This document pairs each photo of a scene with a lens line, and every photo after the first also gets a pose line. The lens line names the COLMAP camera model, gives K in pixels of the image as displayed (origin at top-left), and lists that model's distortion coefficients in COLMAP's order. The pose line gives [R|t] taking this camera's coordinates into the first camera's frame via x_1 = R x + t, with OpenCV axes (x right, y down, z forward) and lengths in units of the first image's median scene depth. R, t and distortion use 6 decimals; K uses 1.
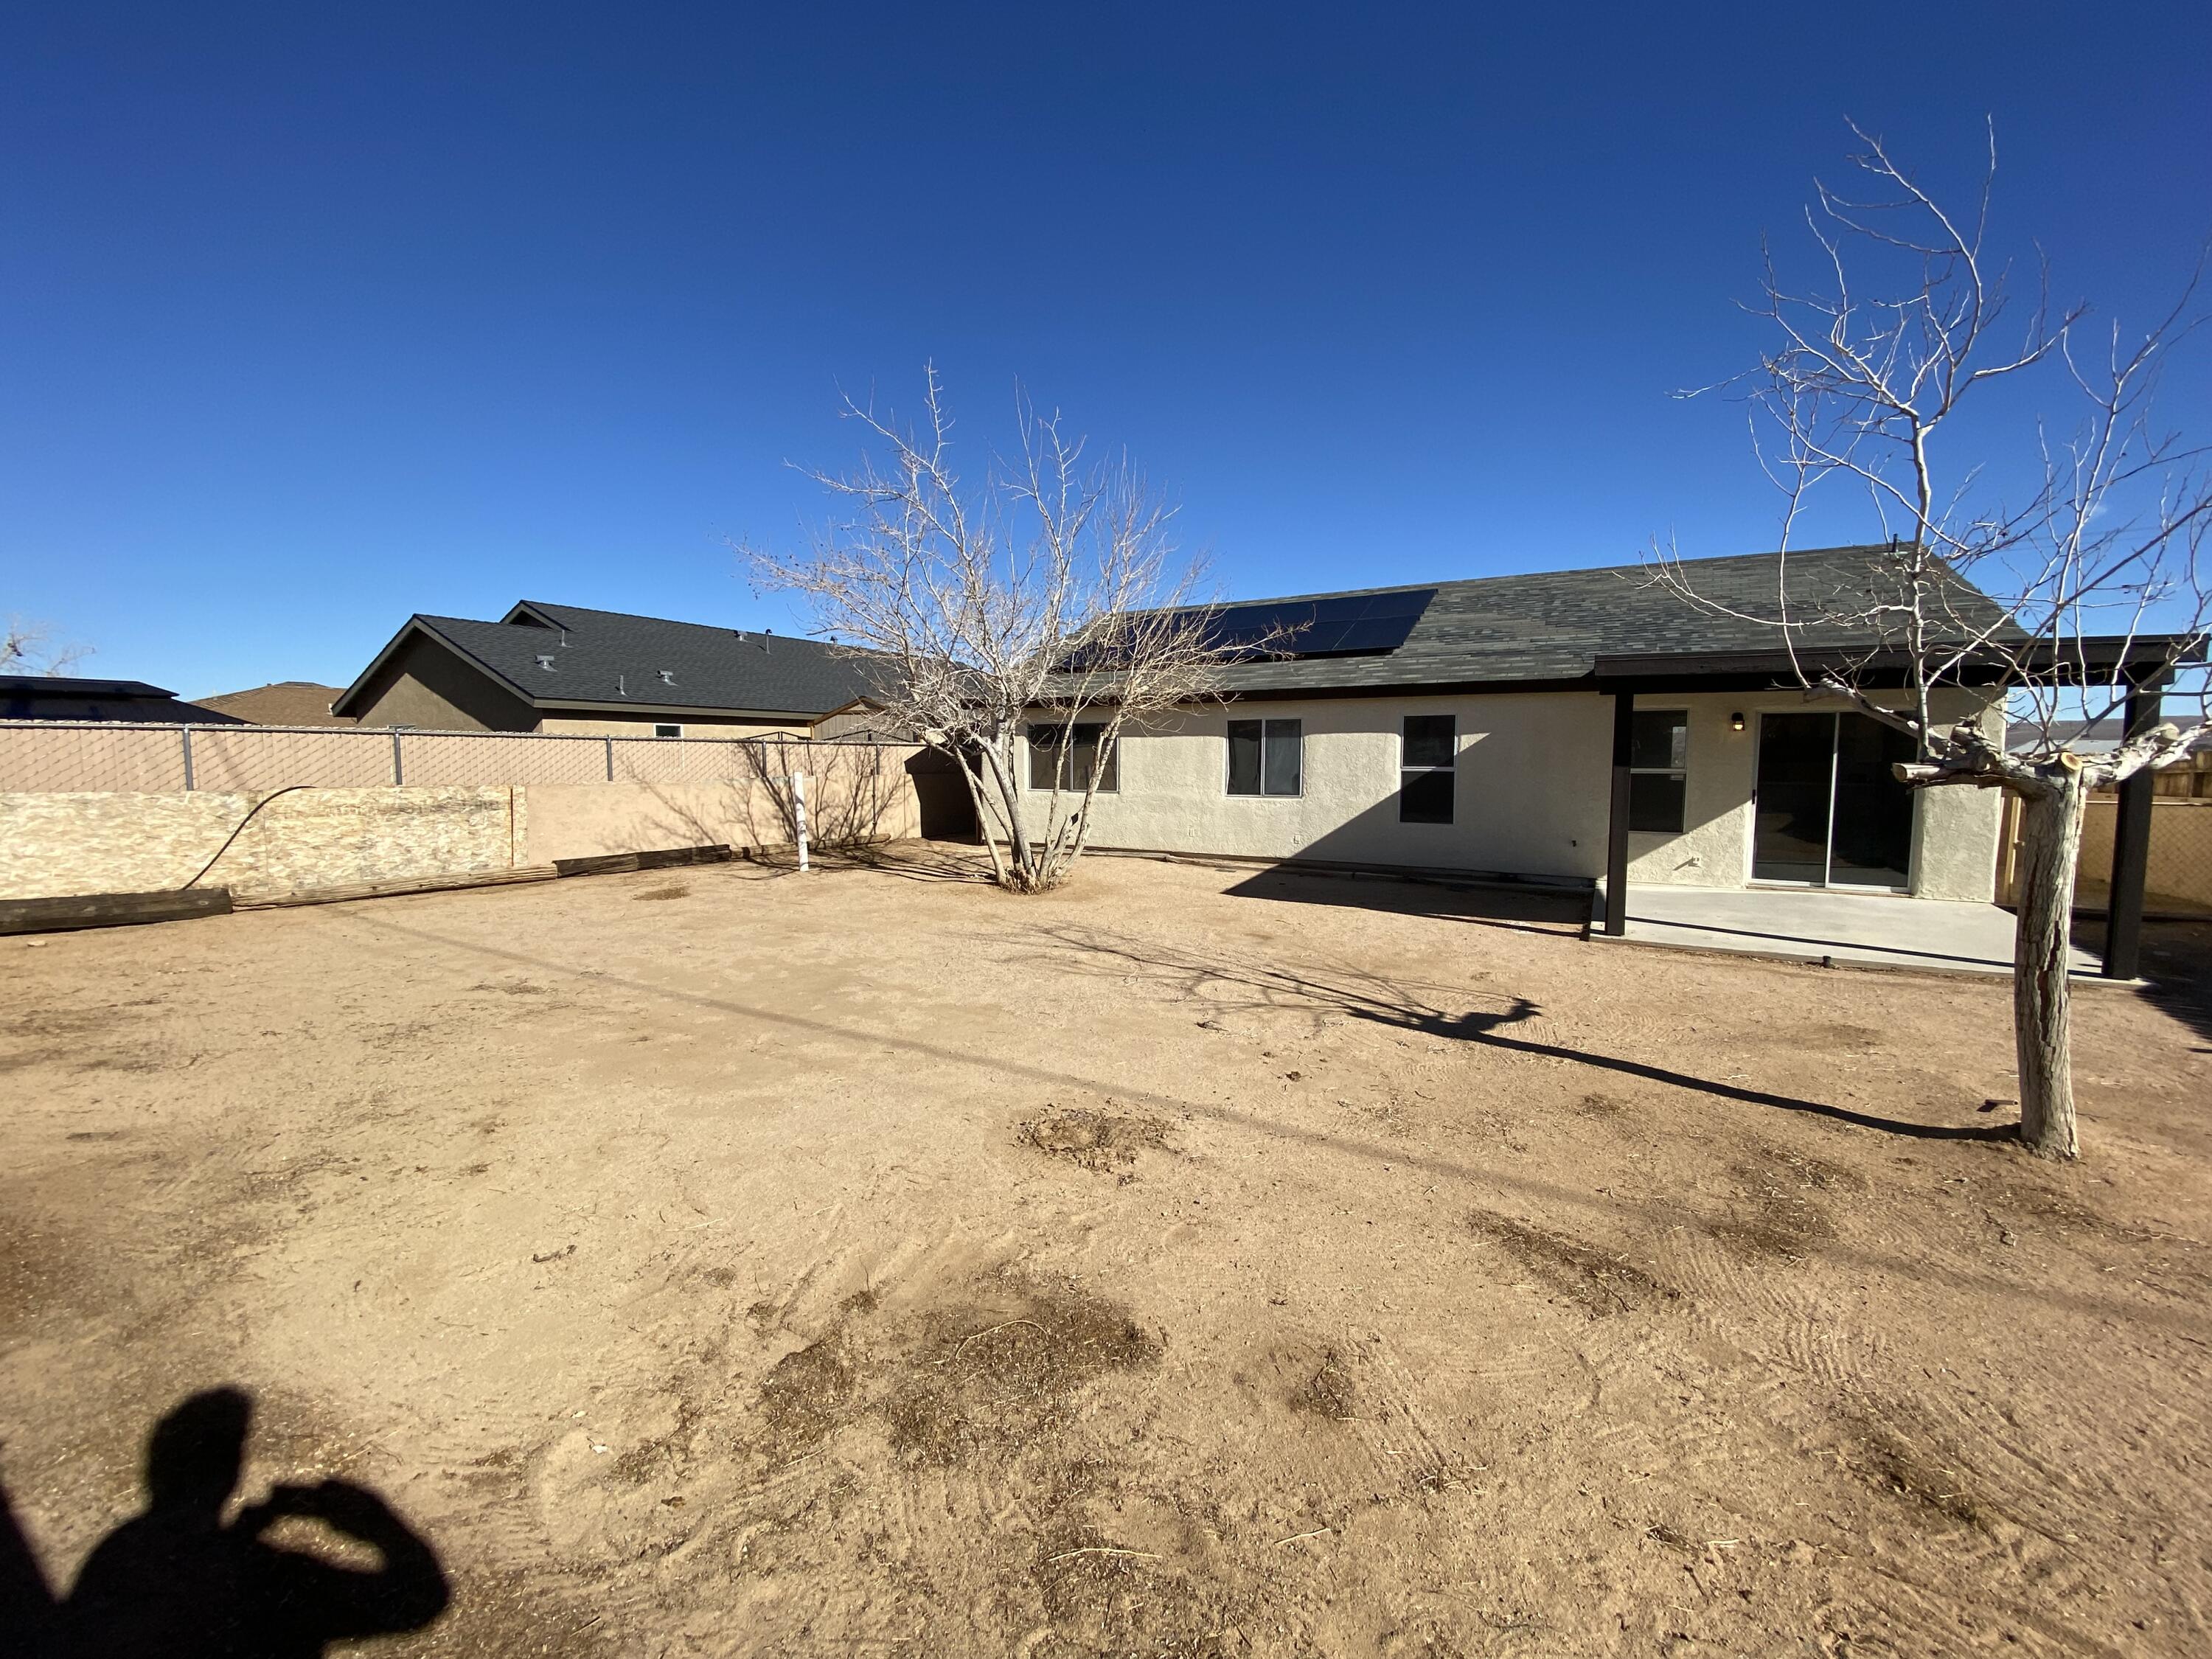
lens RADIAL K [[896.2, 0, 1095.5], [0, 896.2, 825.2], [0, 0, 1]] dist [0.017676, -0.019012]
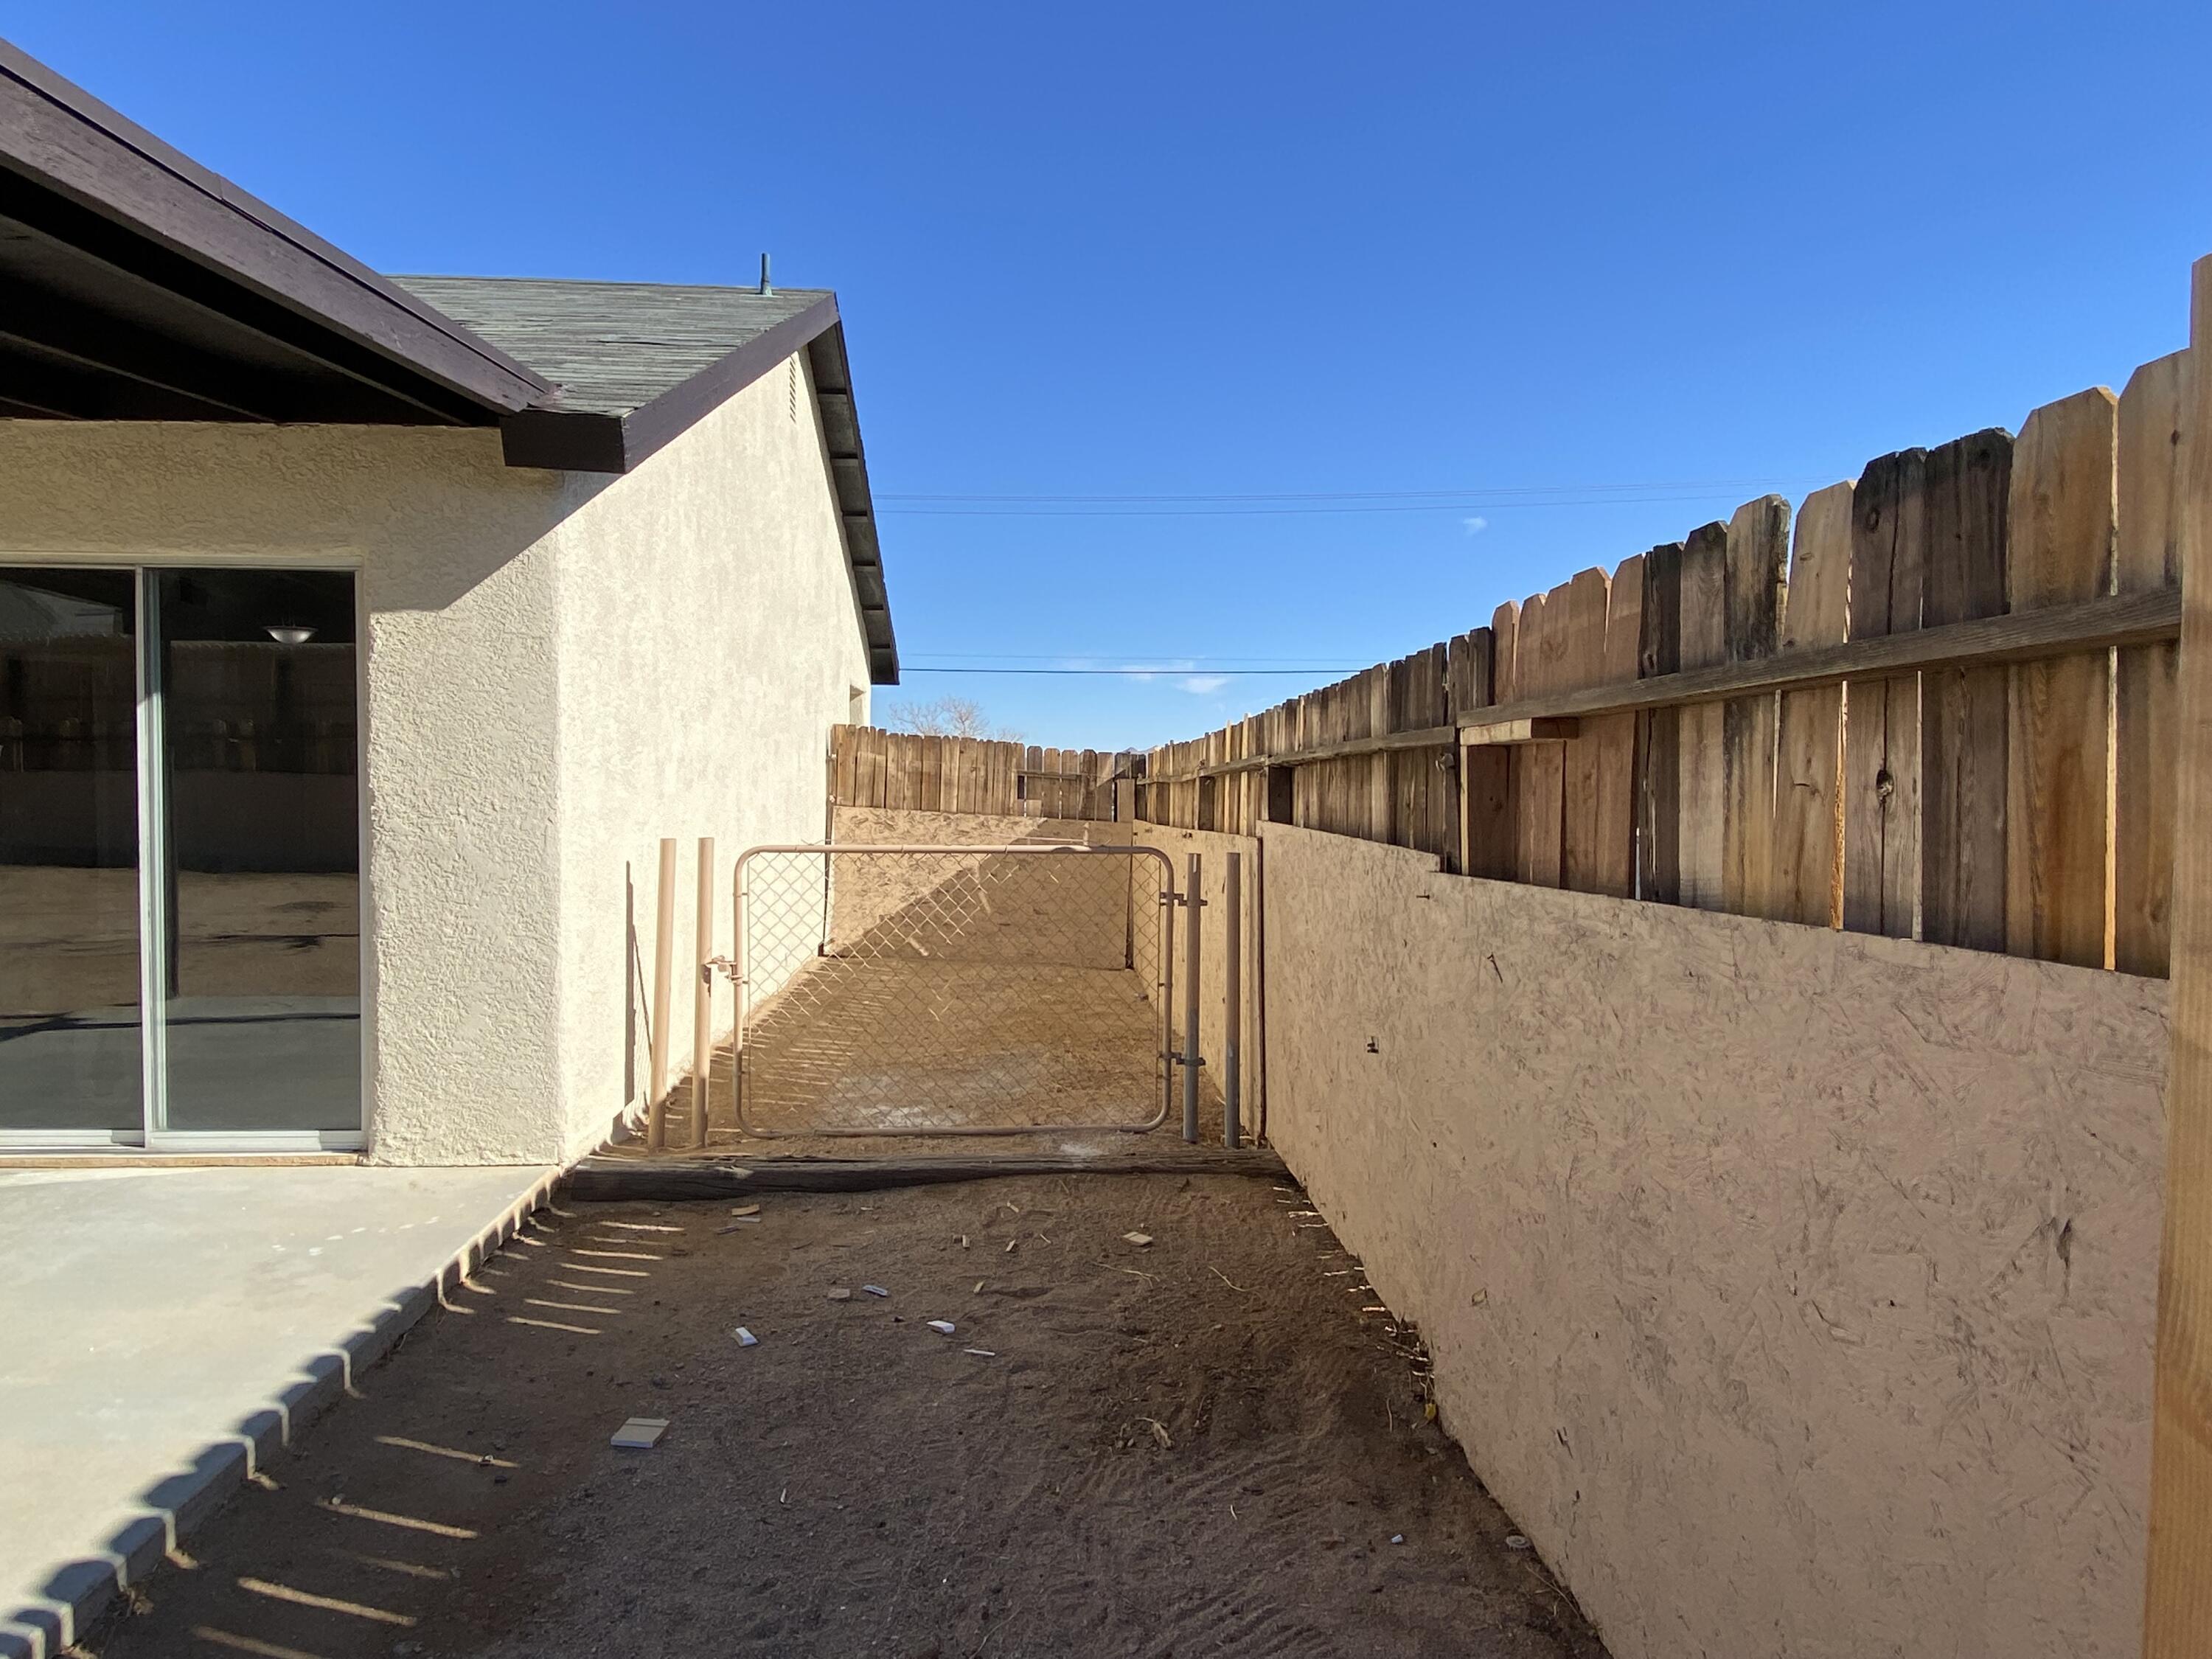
lens RADIAL K [[1386.3, 0, 1095.6], [0, 1386.3, 824.9], [0, 0, 1]] dist [0.018947, -0.016673]
pose [[0.836539, -0.010884, 0.547799, 1.340276], [0.034167, 0.998893, -0.032329, -0.021346], [-0.546841, 0.045761, 0.835985, 0.694775]]
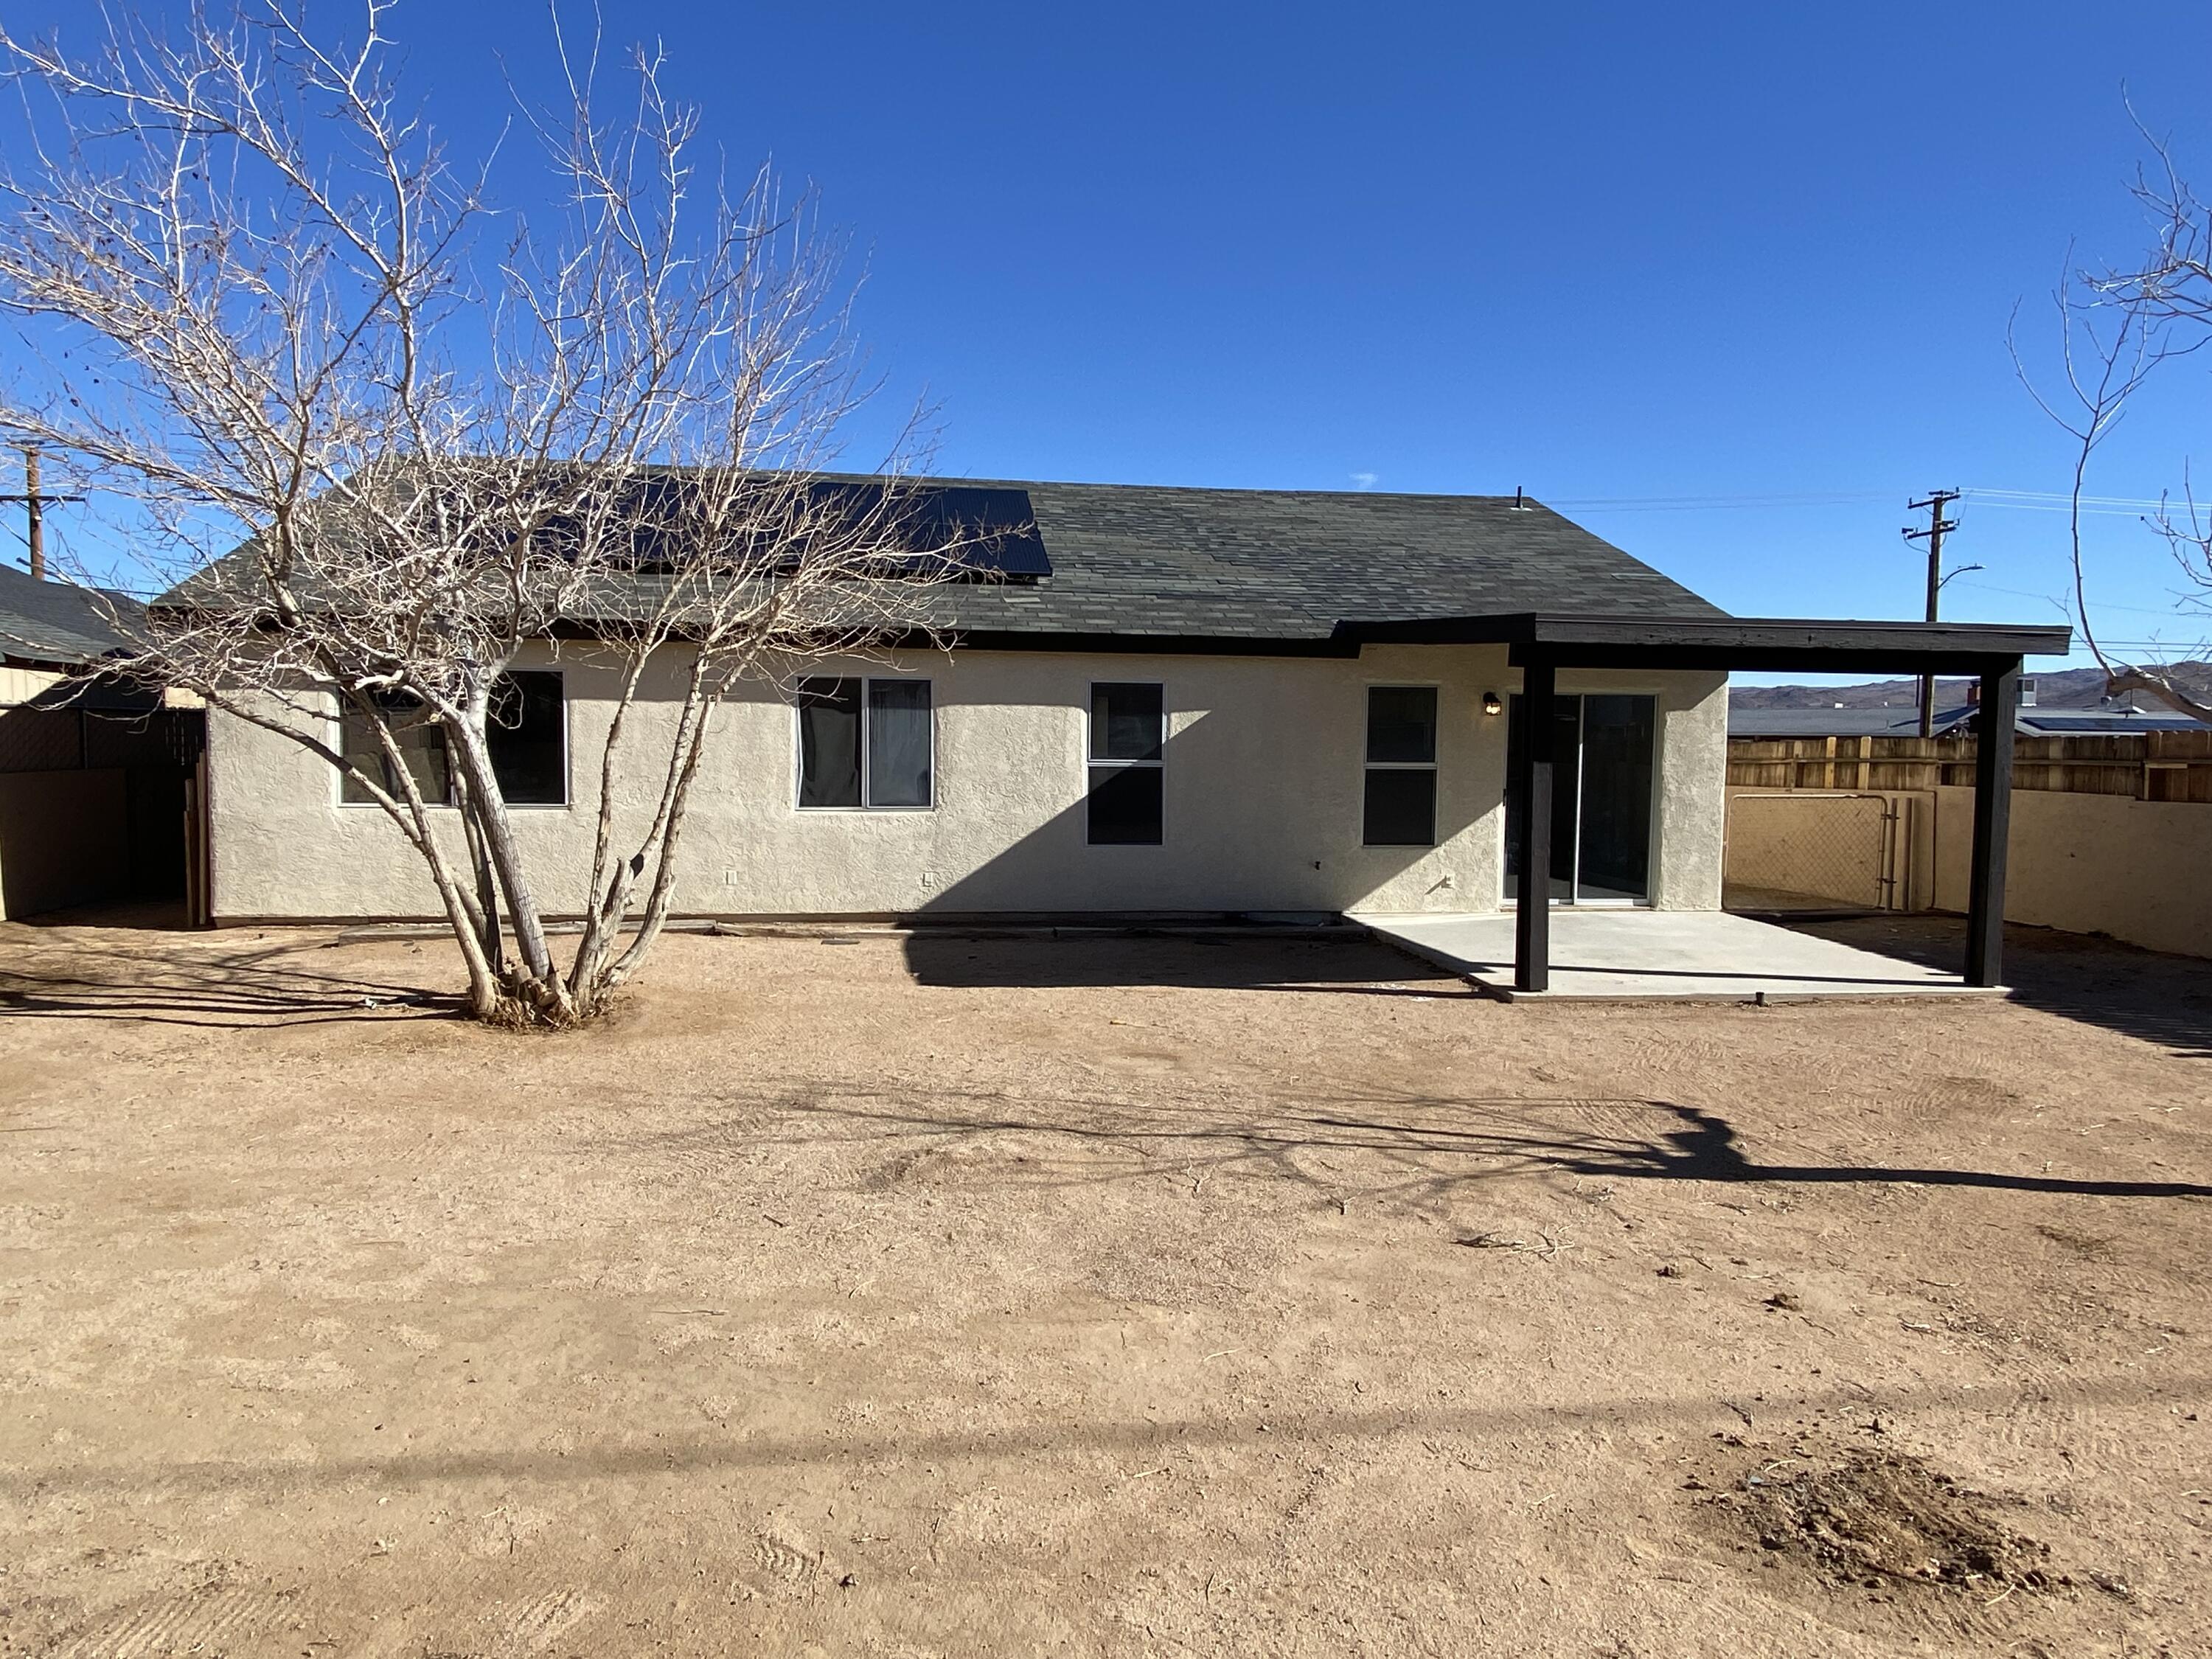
lens RADIAL K [[1386.3, 0, 1098.6], [0, 1386.3, 816.7], [0, 0, 1]] dist [0.018947, -0.016673]
pose [[0.794199, -0.027667, 0.607028, -0.515858], [0.037282, 0.999300, -0.003231, -0.040536], [-0.606513, 0.025197, 0.794674, 0.397589]]
